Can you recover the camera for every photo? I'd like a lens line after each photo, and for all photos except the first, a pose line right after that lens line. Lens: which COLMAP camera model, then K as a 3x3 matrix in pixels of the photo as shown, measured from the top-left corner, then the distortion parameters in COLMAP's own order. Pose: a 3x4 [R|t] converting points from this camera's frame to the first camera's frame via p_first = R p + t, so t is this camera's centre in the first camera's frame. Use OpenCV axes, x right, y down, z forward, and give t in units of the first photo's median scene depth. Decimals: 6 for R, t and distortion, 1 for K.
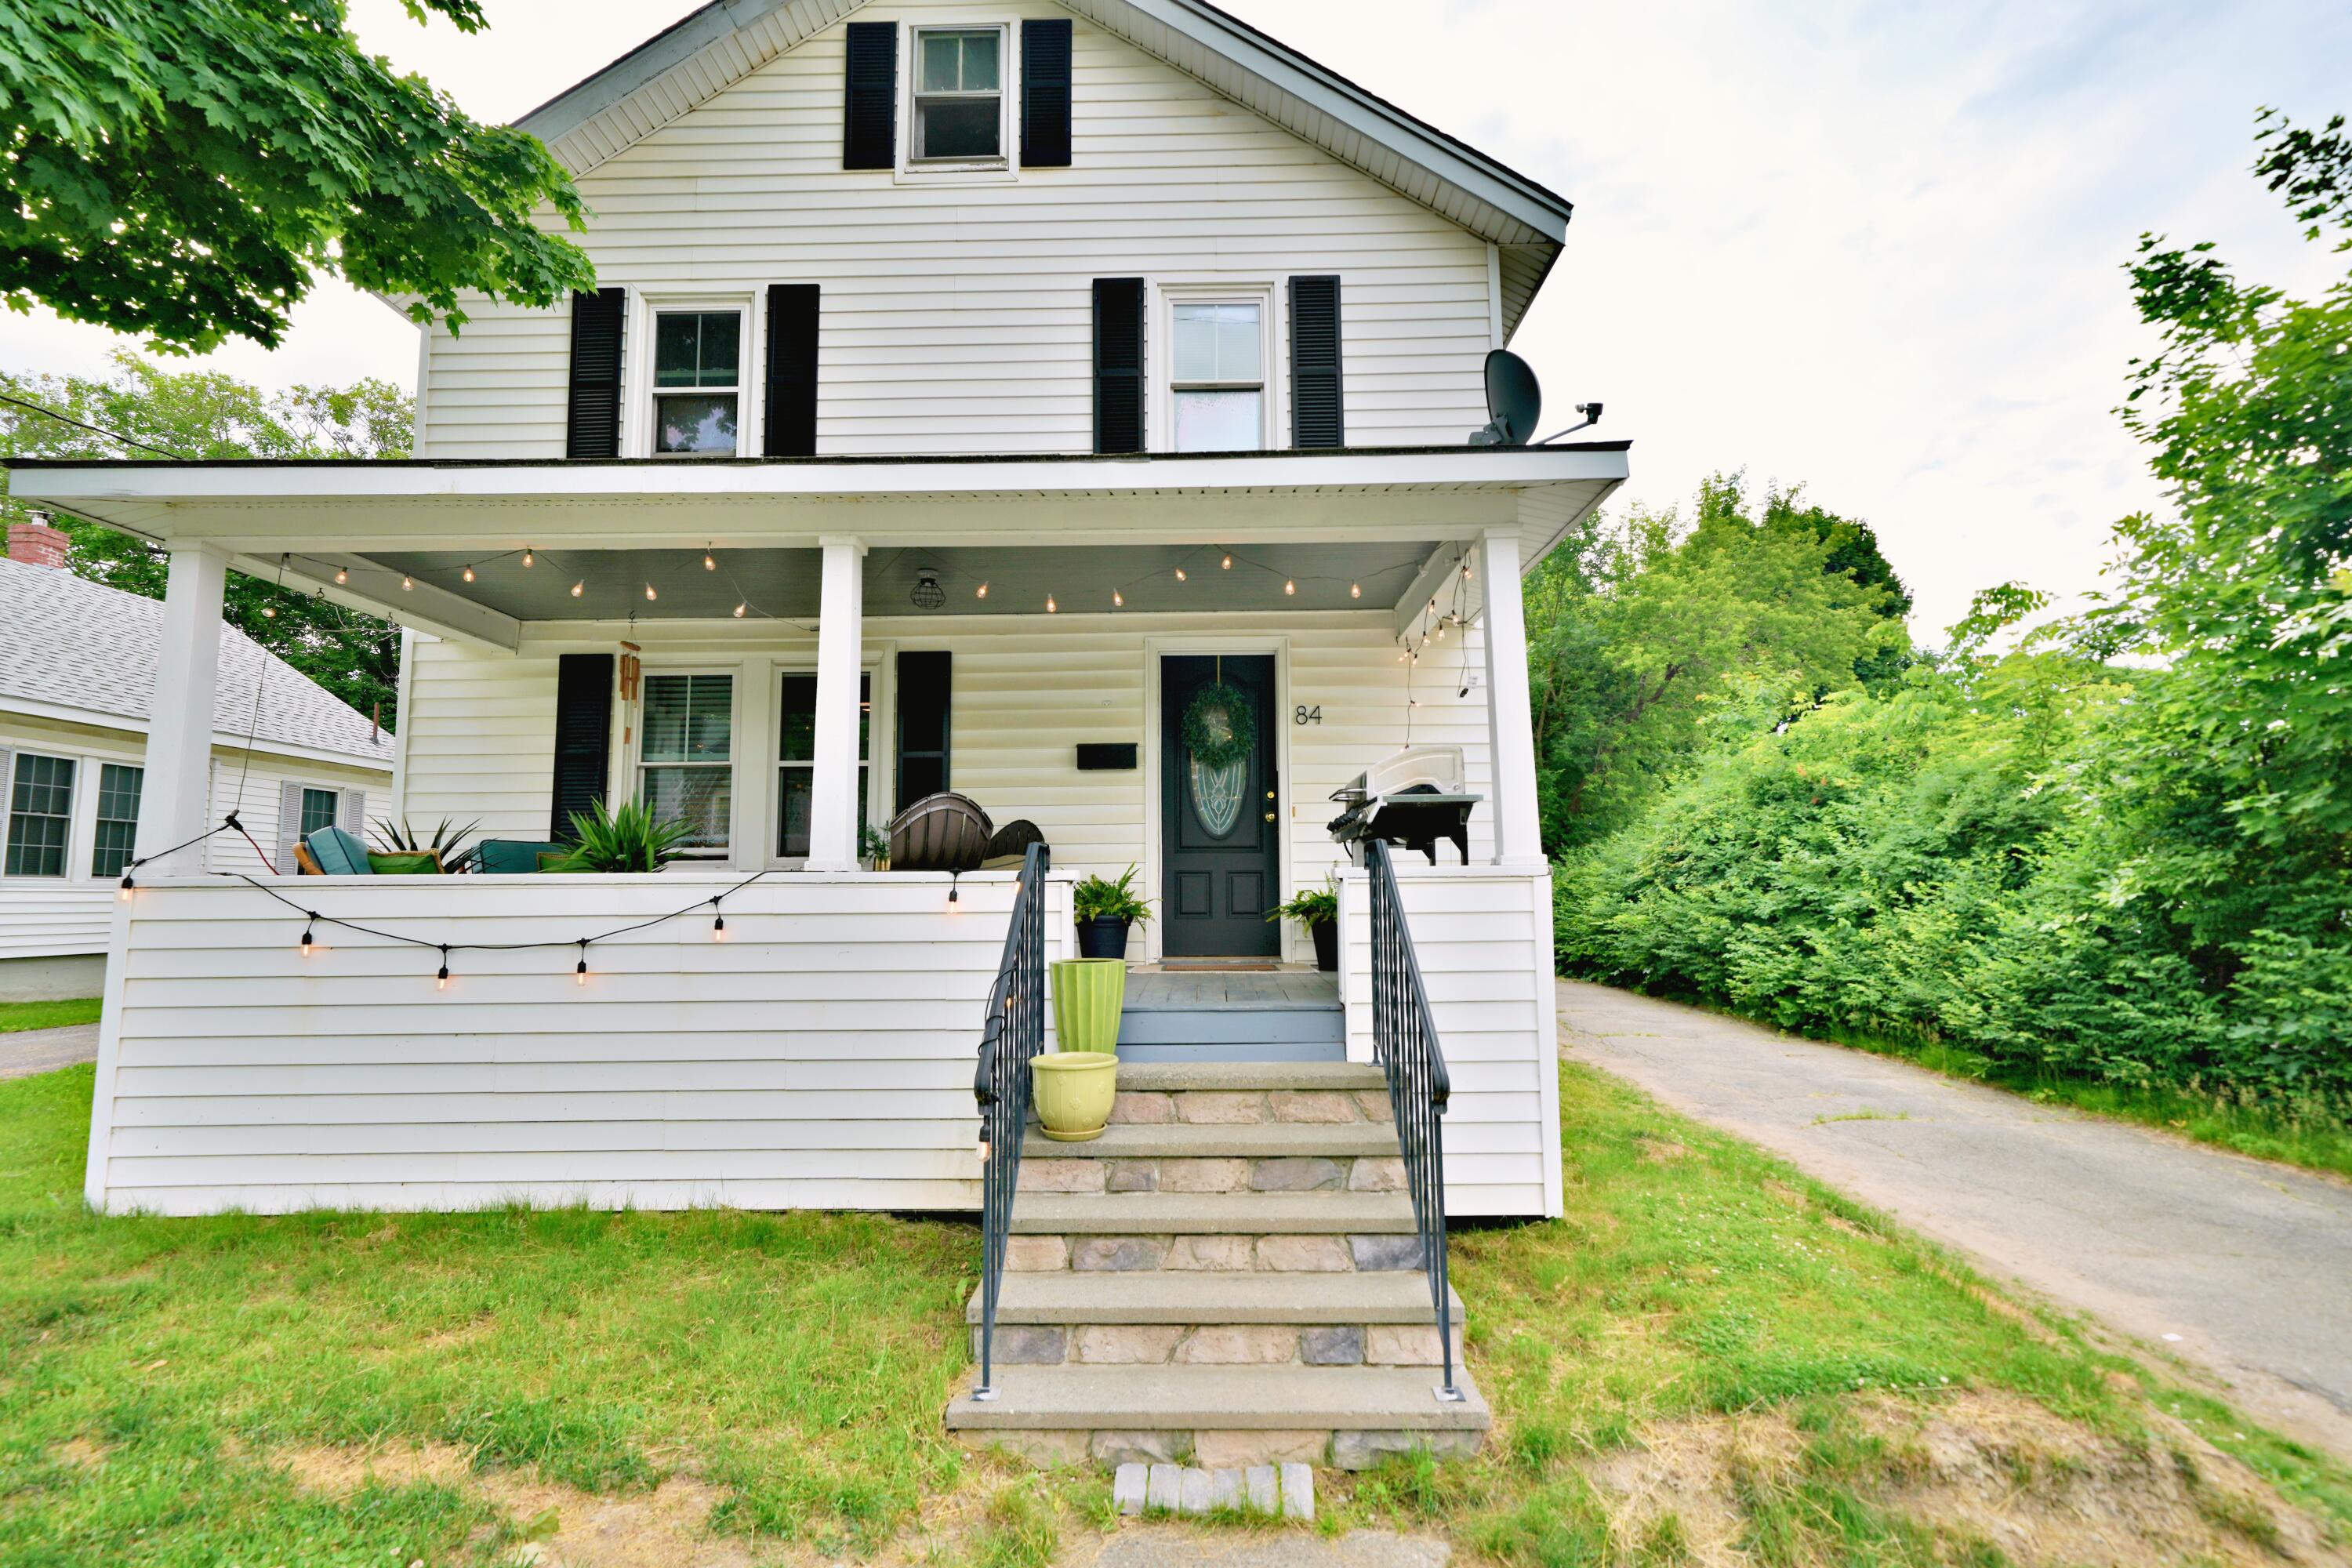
lens RADIAL K [[1049.1, 0, 1169.6], [0, 1049.1, 788.5], [0, 0, 1]] dist [0.005782, -0.000378]
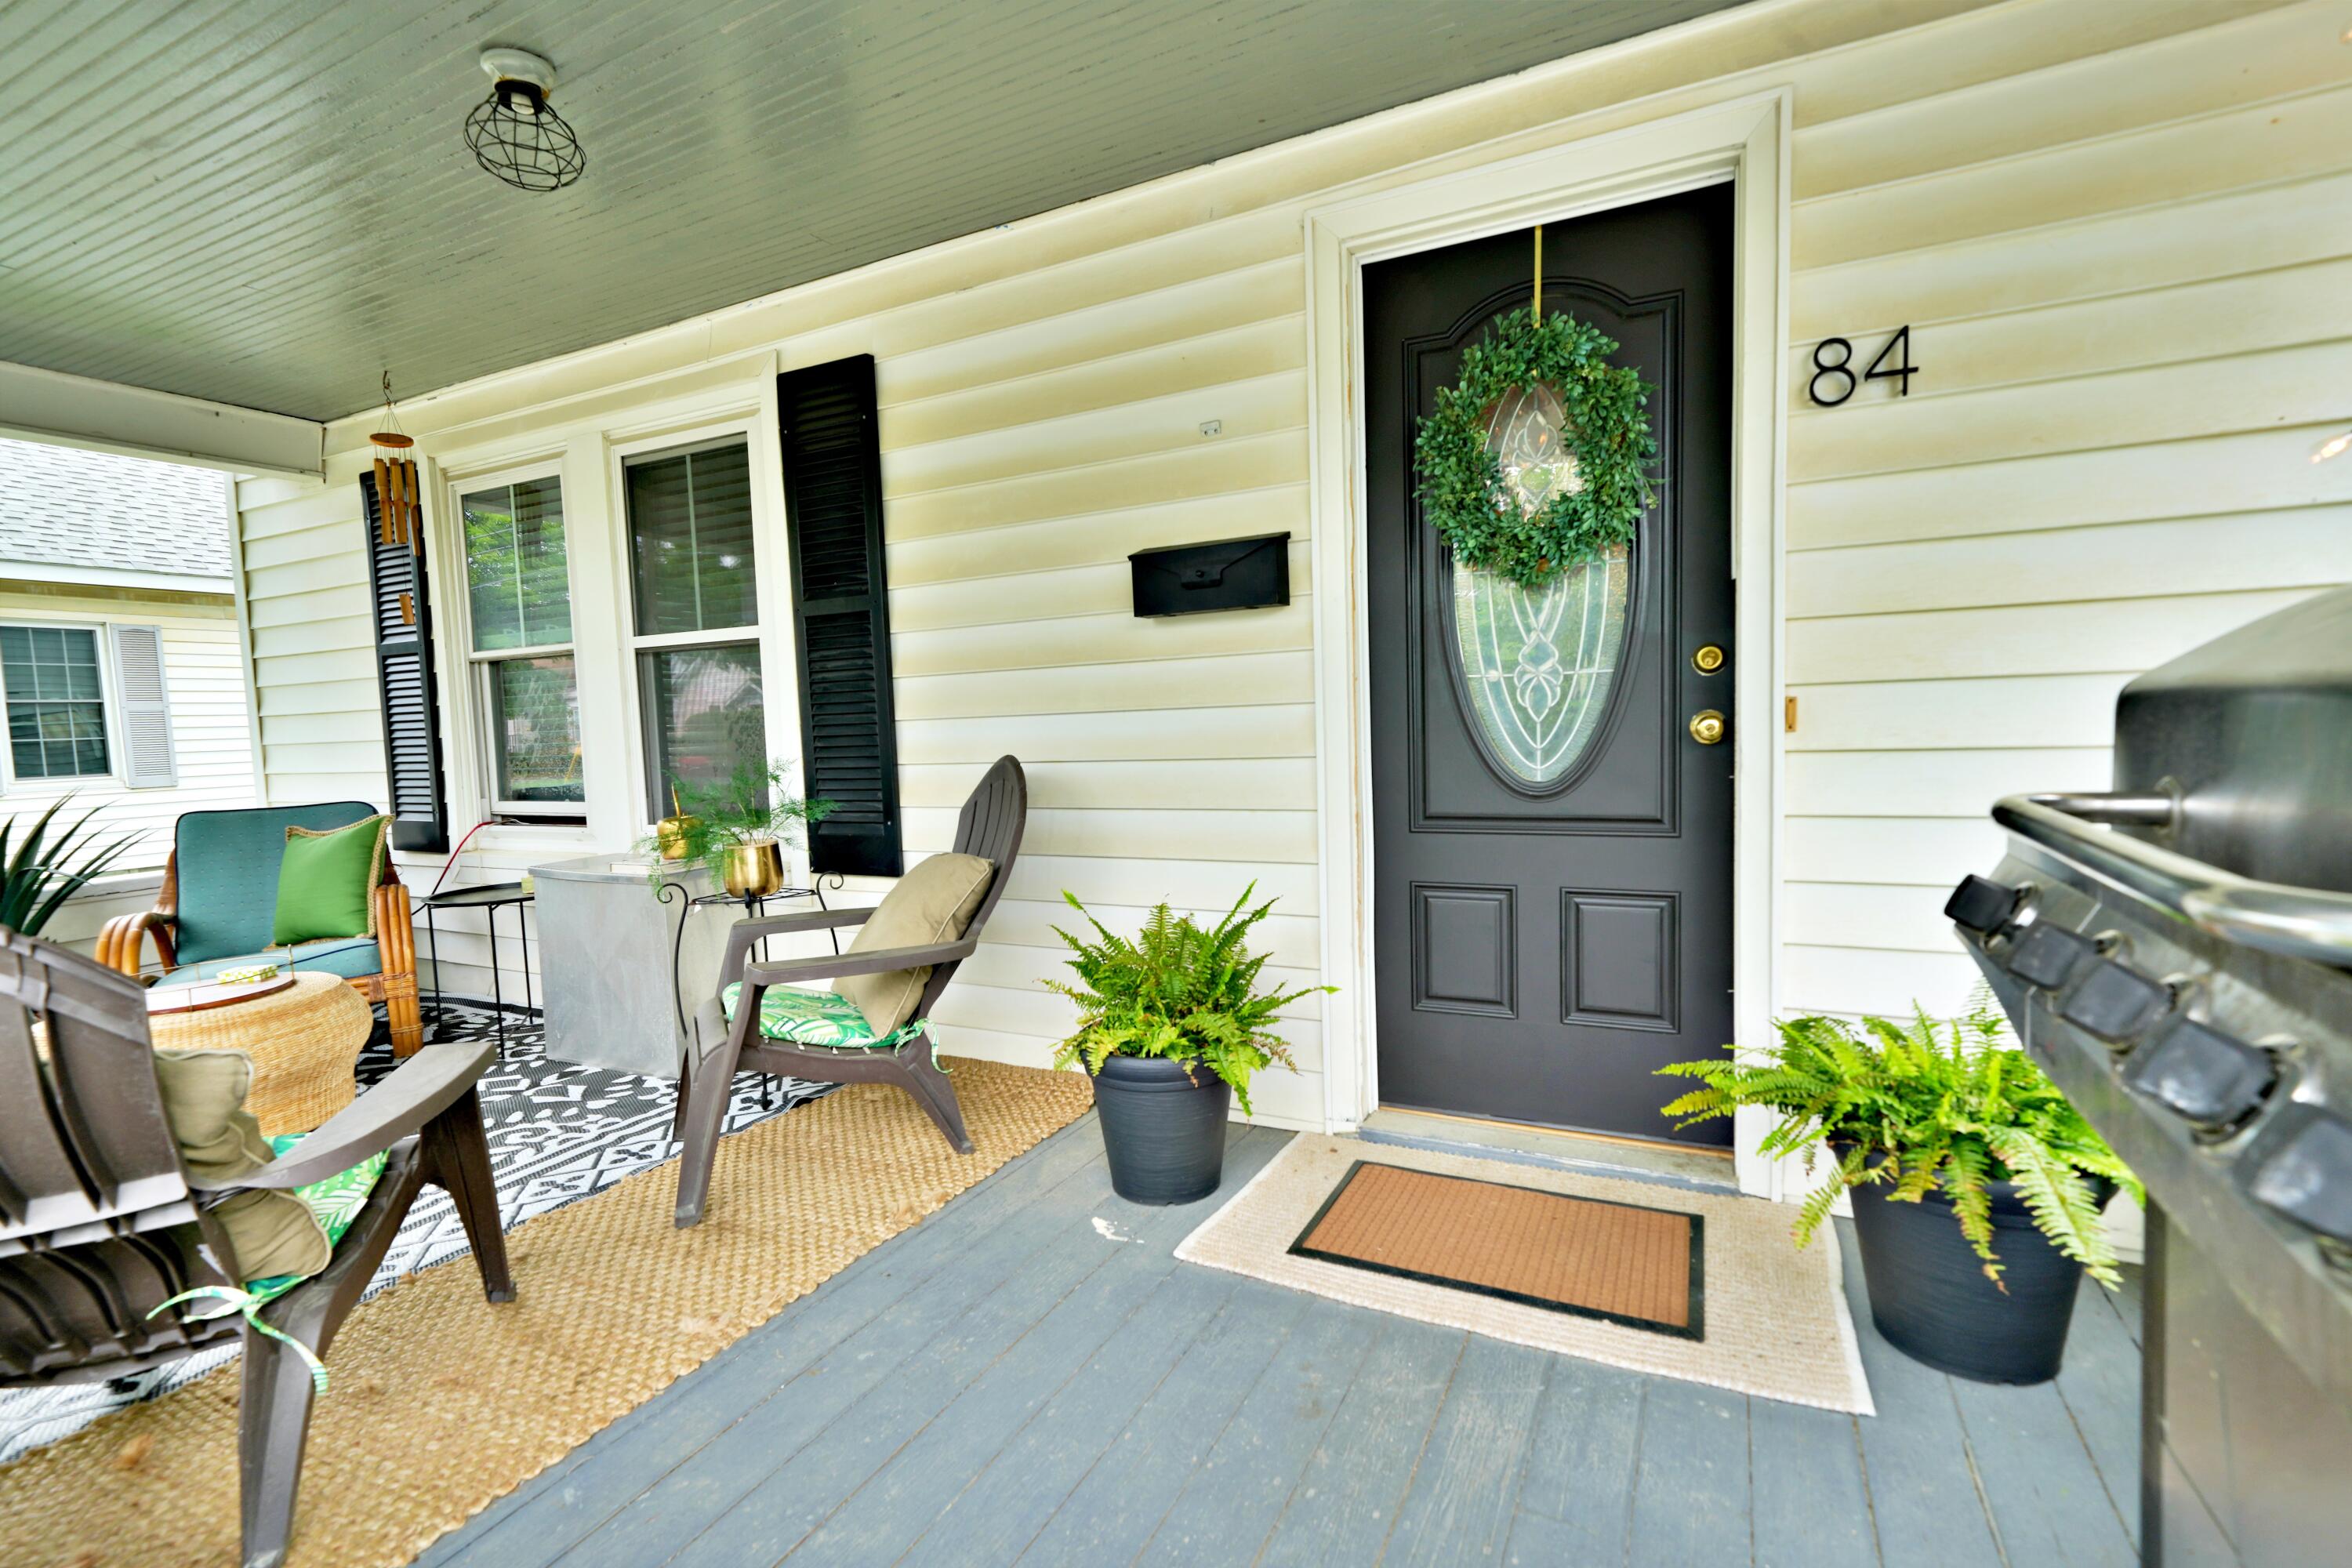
lens RADIAL K [[1049.1, 0, 1173.3], [0, 1049.1, 783.9], [0, 0, 1]] dist [0.005782, -0.000378]
pose [[0.906991, 0.001709, -0.421147, 0.082434], [0.073391, 0.984049, 0.162051, -0.019110], [0.414707, -0.177887, 0.892398, 0.639670]]
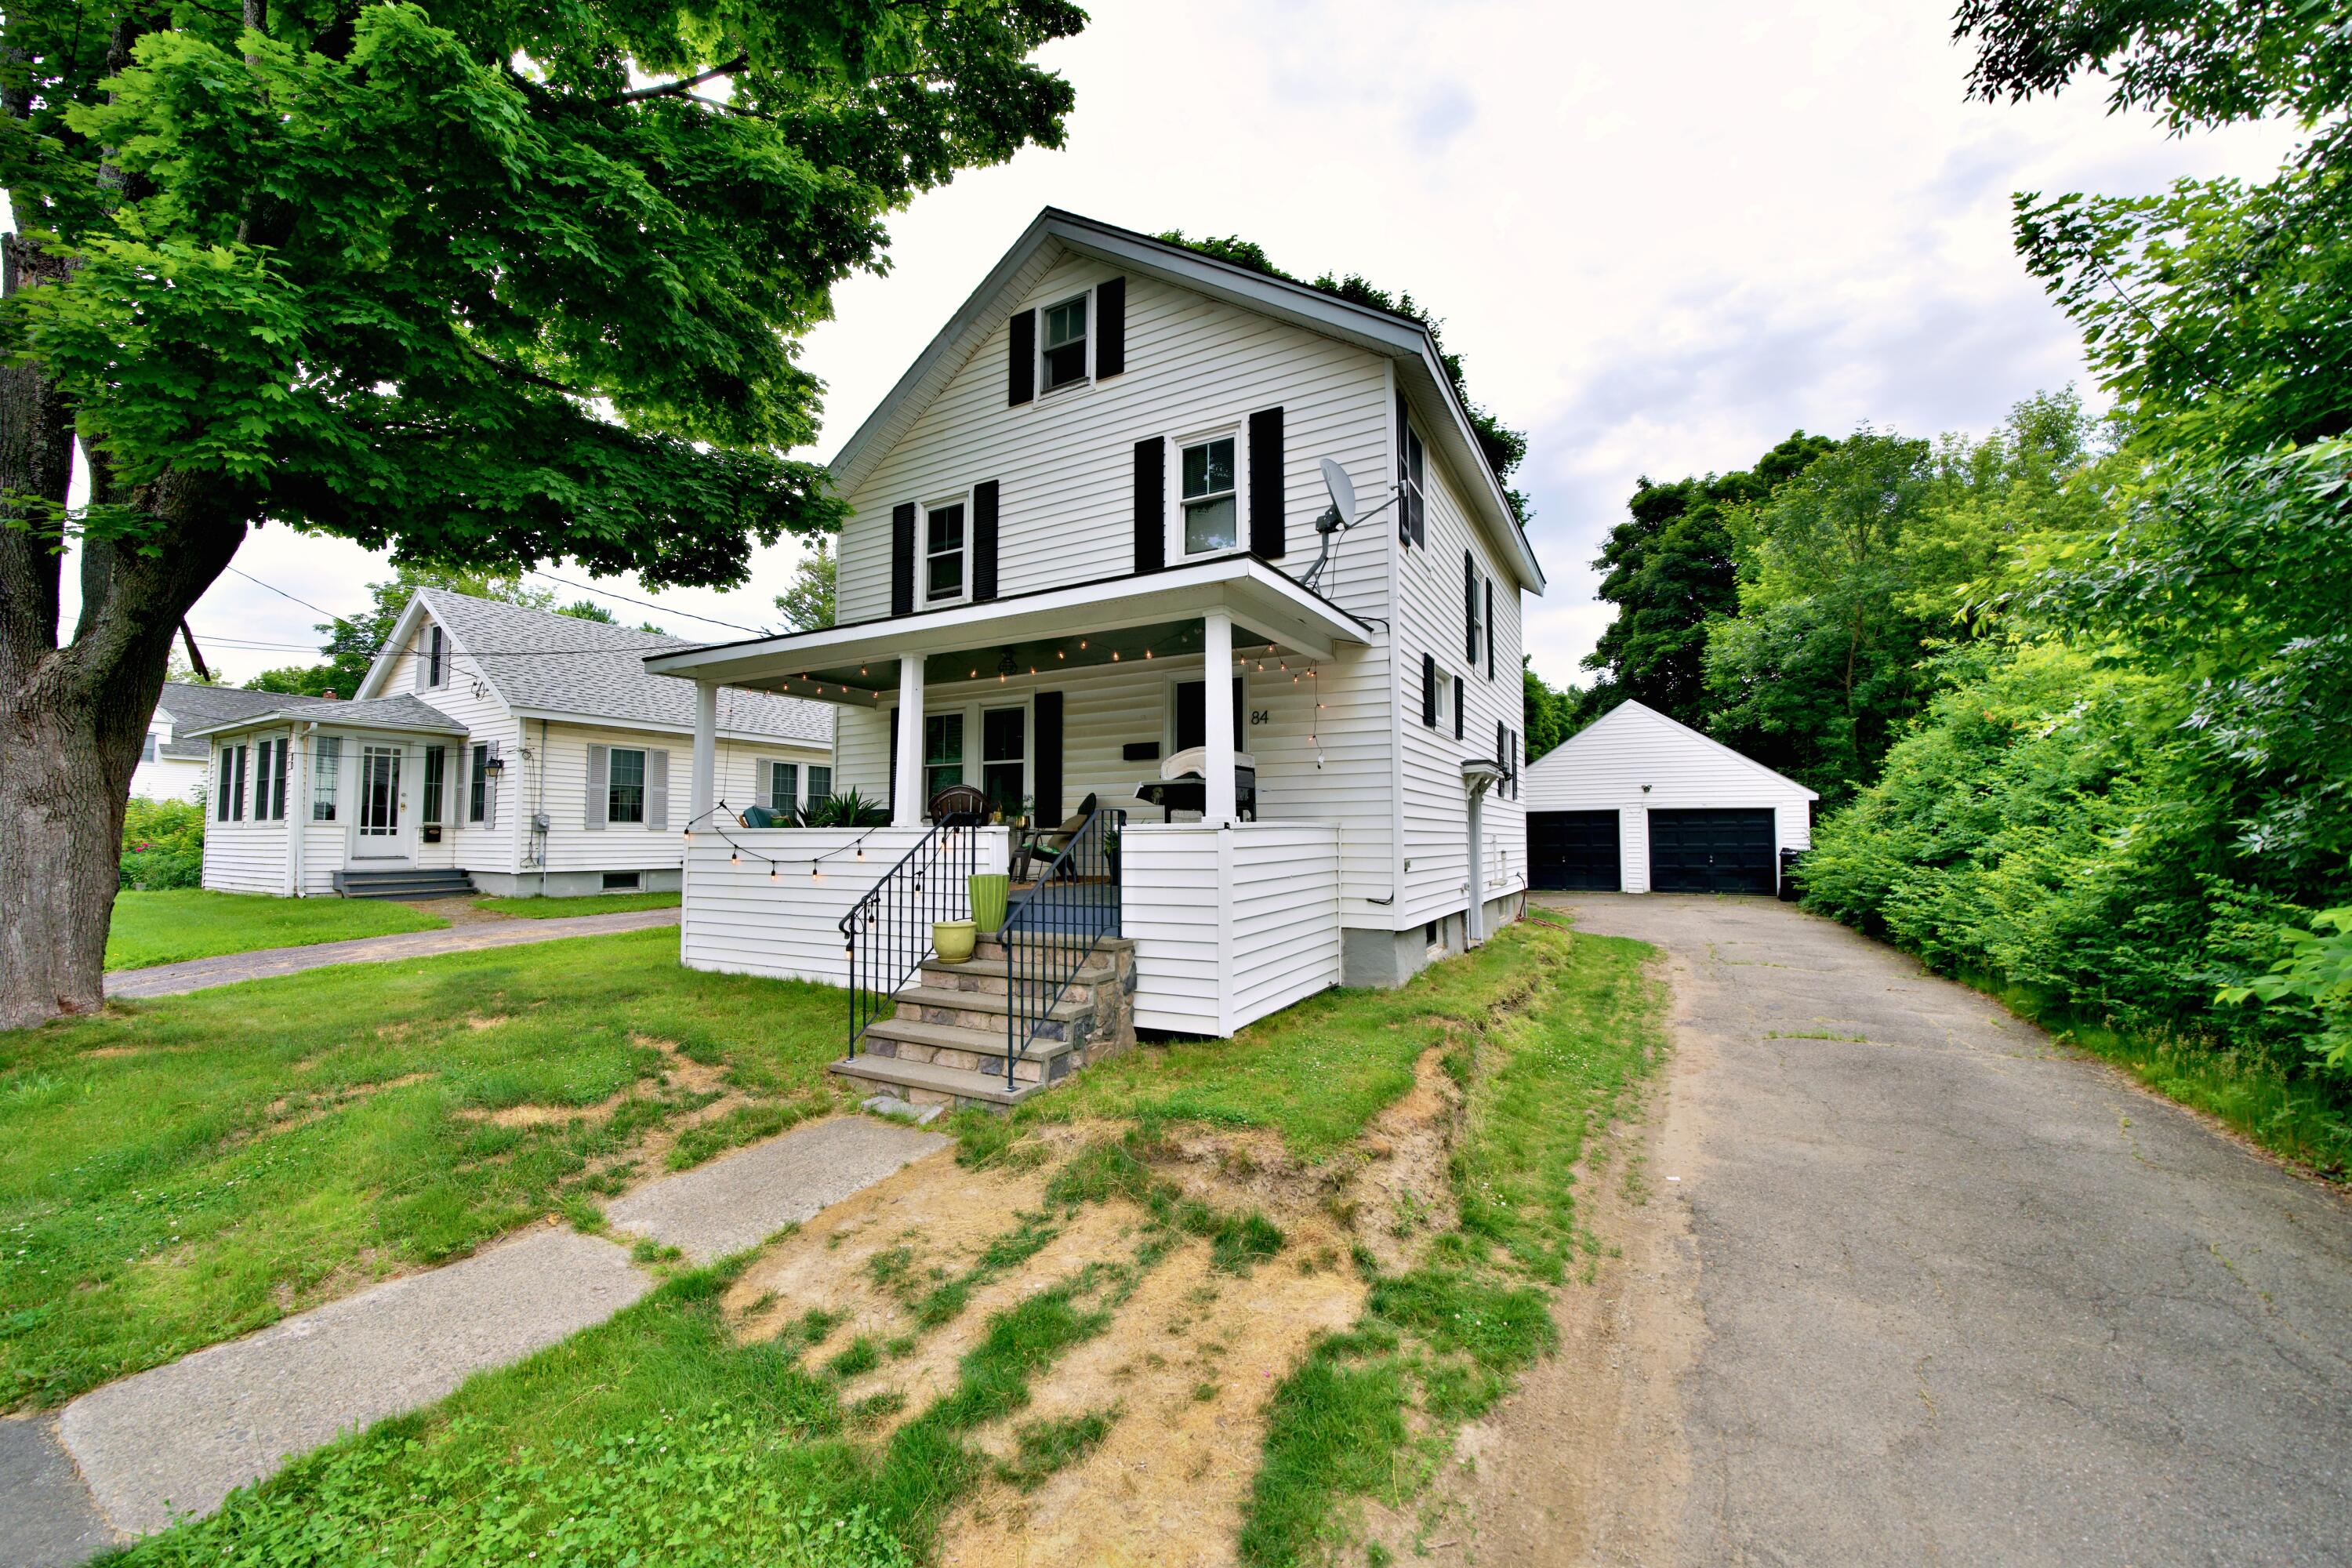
lens RADIAL K [[837.7, 0, 1175.4], [0, 837.7, 789.7], [0, 0, 1]] dist [-0.018522, 0.000158]
pose [[0.891796, -0.022282, -0.451888, 0.546962], [0.043555, 0.998376, 0.036726, -0.016535], [0.450336, -0.052434, 0.891318, -0.106162]]
